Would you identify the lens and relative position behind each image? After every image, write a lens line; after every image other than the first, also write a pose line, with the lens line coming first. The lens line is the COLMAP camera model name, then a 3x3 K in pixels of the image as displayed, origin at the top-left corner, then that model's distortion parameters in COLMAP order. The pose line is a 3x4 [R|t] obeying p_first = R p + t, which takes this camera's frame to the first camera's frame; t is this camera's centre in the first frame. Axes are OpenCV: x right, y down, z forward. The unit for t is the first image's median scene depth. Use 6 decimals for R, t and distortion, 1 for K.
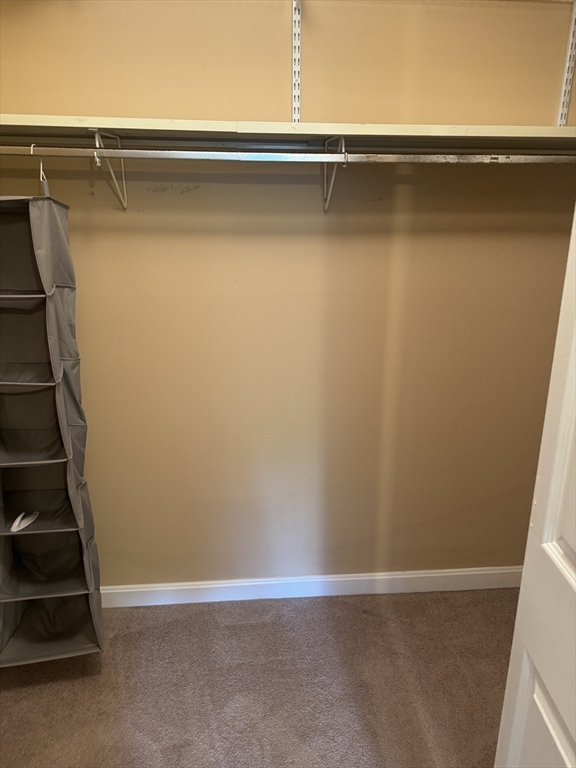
lens RADIAL K [[540.9, 0, 288.7], [0, 540.9, 380.7], [0, 0, 1]] dist [0.074385, -0.112939]
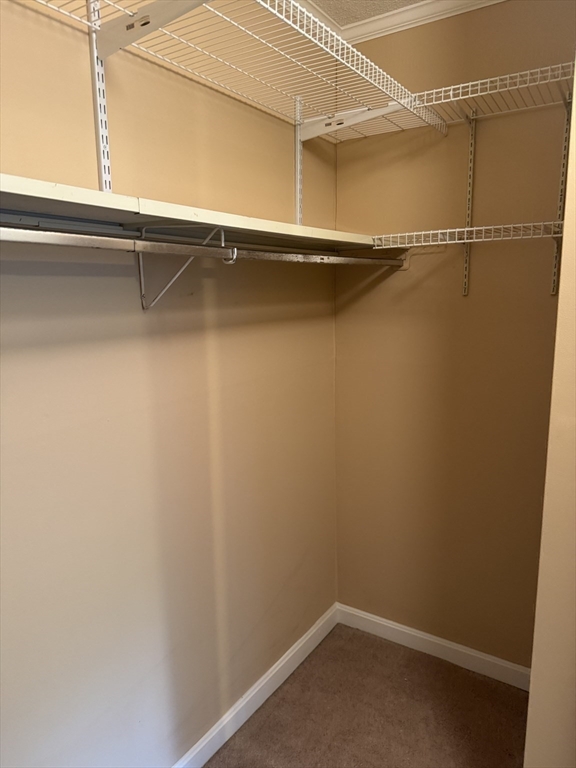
lens RADIAL K [[545.6, 0, 289.0], [0, 545.6, 386.3], [0, 0, 1]] dist [0.070739, -0.083592]
pose [[0.619686, -0.149280, 0.770523, -0.445021], [0.235941, 0.971766, -0.001484, -0.150169], [-0.748546, 0.182717, 0.637411, 0.347504]]
